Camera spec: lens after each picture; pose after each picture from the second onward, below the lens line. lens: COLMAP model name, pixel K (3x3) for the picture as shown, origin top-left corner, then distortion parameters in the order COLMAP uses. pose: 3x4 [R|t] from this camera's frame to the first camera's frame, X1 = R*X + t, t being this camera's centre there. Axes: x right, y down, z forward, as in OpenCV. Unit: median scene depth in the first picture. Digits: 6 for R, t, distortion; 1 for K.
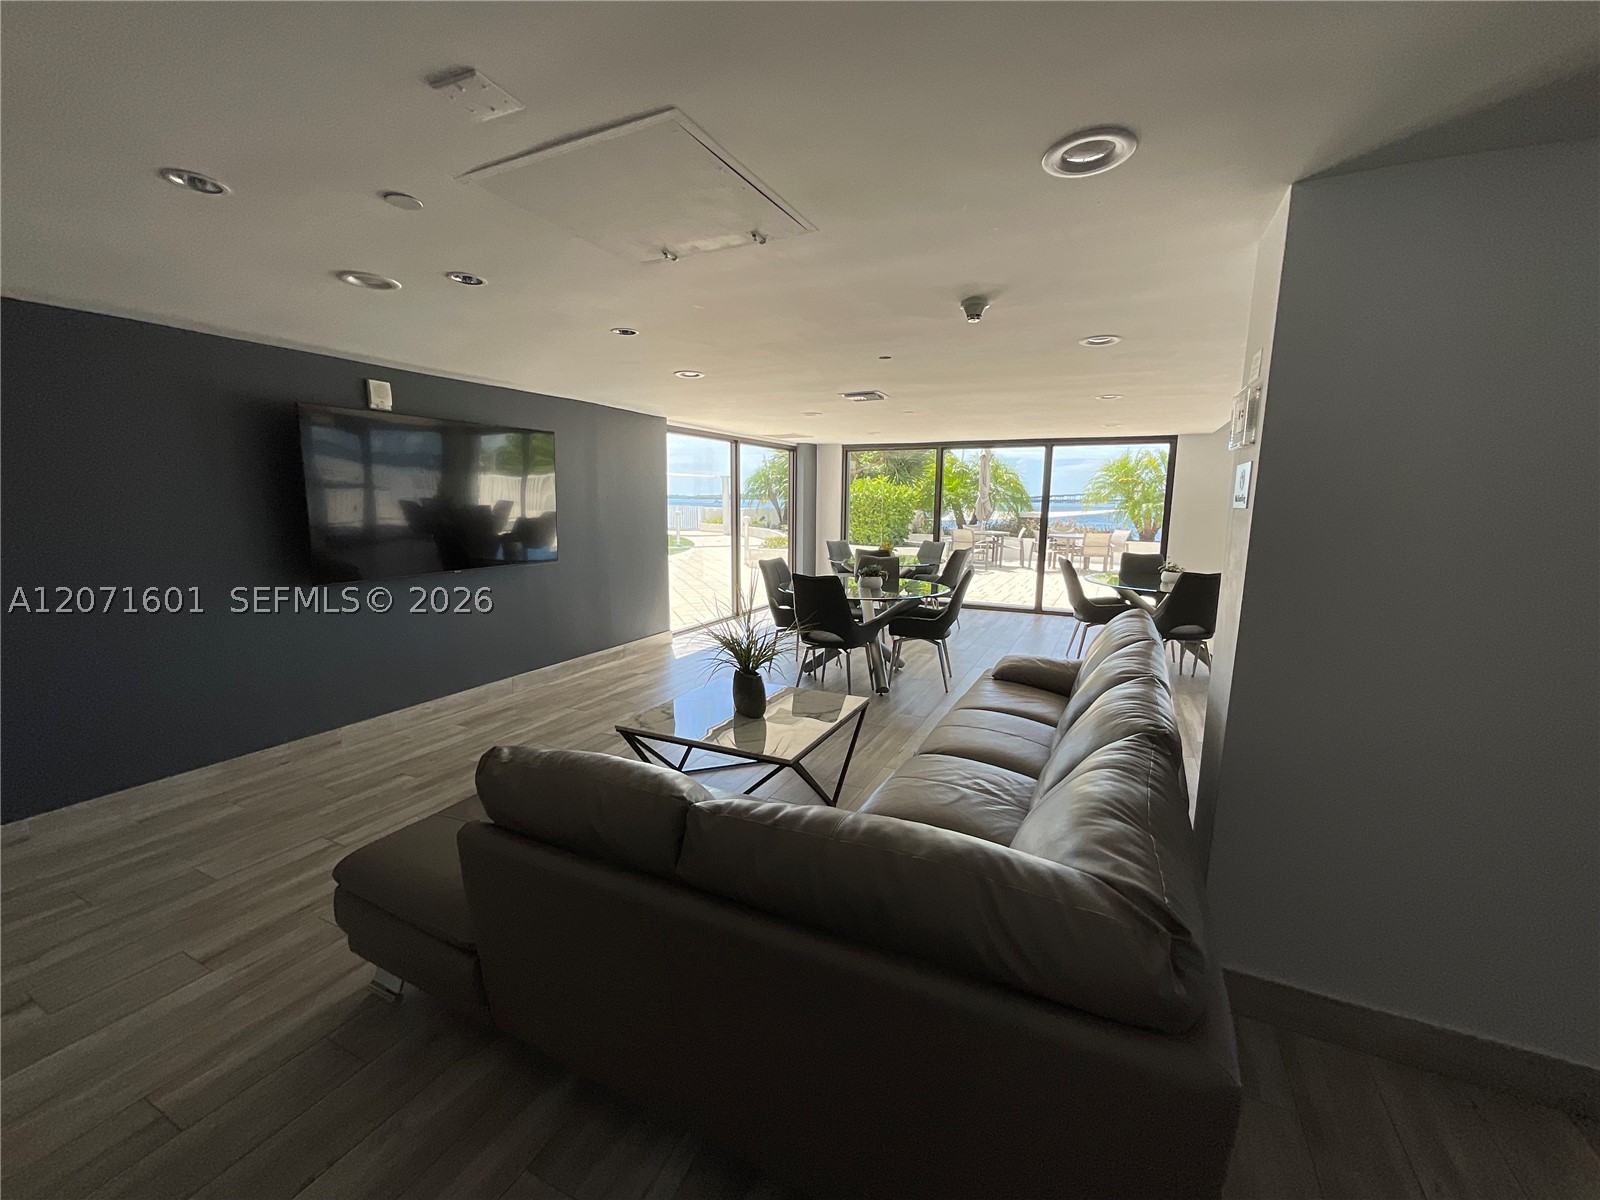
lens RADIAL K [[645.1, 0, 803.0], [0, 645.1, 604.0], [0, 0, 1]] dist [-0.001565, 0.000878]
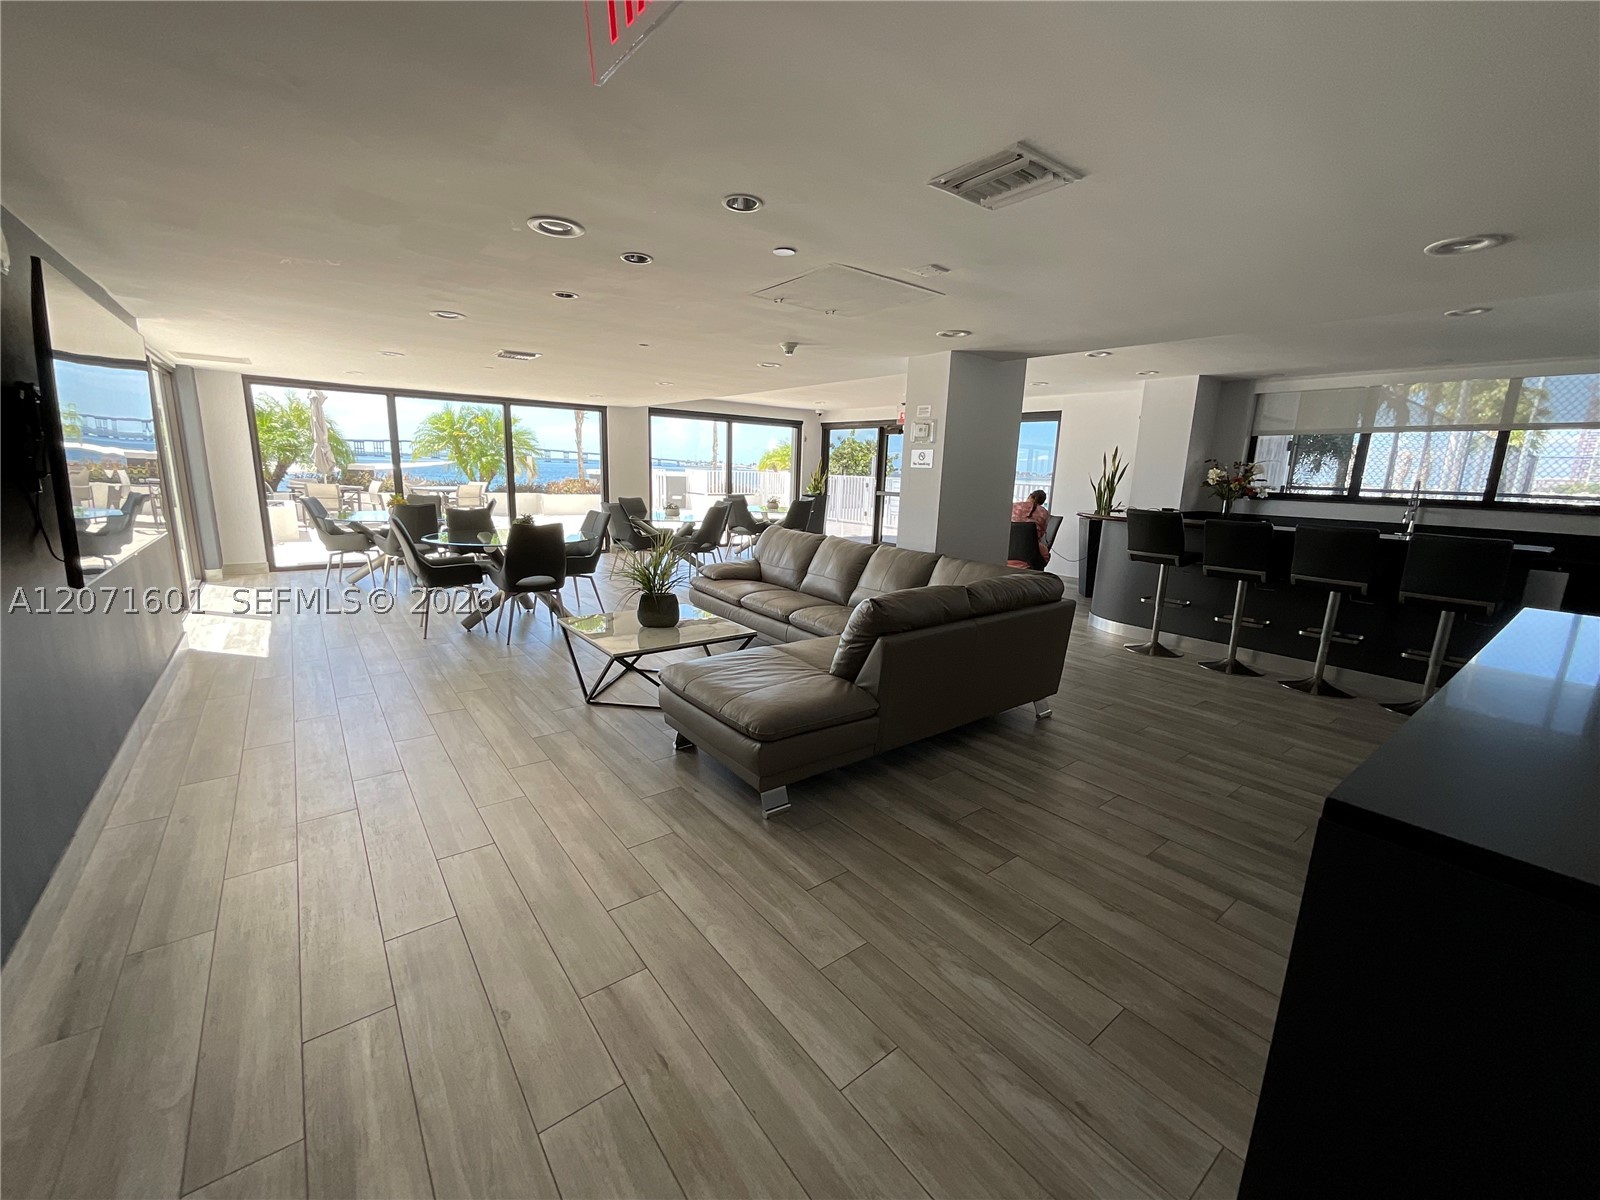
lens RADIAL K [[645.1, 0, 803.8], [0, 645.1, 597.7], [0, 0, 1]] dist [-0.001565, 0.000878]
pose [[0.431762, -0.170234, 0.885778, -0.631827], [0.116642, 0.984321, 0.132316, -0.011547], [-0.894414, 0.046190, 0.444848, 0.107063]]
